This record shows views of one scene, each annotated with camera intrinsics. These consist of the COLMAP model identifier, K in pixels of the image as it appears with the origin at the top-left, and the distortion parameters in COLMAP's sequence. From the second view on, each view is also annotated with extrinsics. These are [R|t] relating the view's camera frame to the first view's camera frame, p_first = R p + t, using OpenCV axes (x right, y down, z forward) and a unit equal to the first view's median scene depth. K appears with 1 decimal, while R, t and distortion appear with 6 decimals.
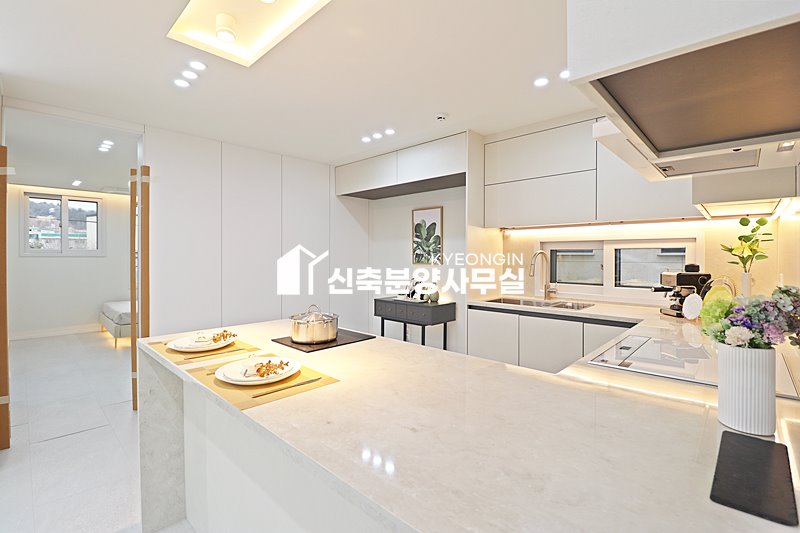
lens RADIAL K [[367.5, 0, 405.9], [0, 367.5, 259.6], [0, 0, 1]] dist [-0.014857, -0.000600]
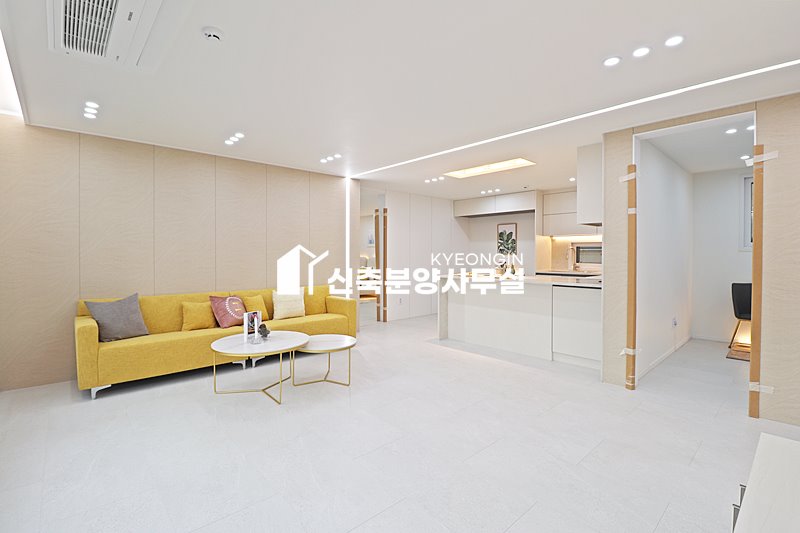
lens RADIAL K [[367.5, 0, 400.9], [0, 367.5, 258.7], [0, 0, 1]] dist [-0.014857, -0.000600]
pose [[0.997012, 0.000519, -0.077250, -0.334467], [-0.000362, 0.999998, 0.002043, 0.029326], [0.077251, -0.002009, 0.997010, -0.878445]]
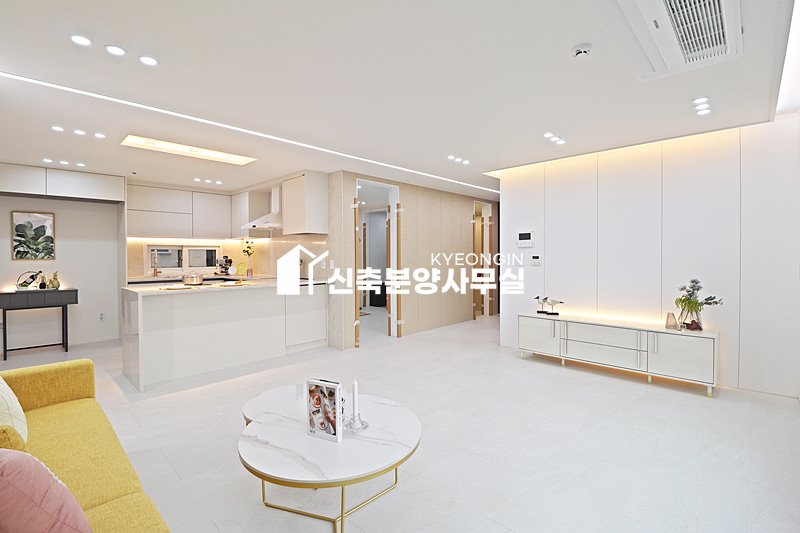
lens RADIAL K [[367.5, 0, 398.9], [0, 367.5, 263.1], [0, 0, 1]] dist [-0.014857, -0.000600]
pose [[0.019797, -0.020660, 0.999591, -1.107726], [0.014771, 0.999683, 0.020369, 0.016947], [-0.999695, 0.014361, 0.020096, -0.194456]]
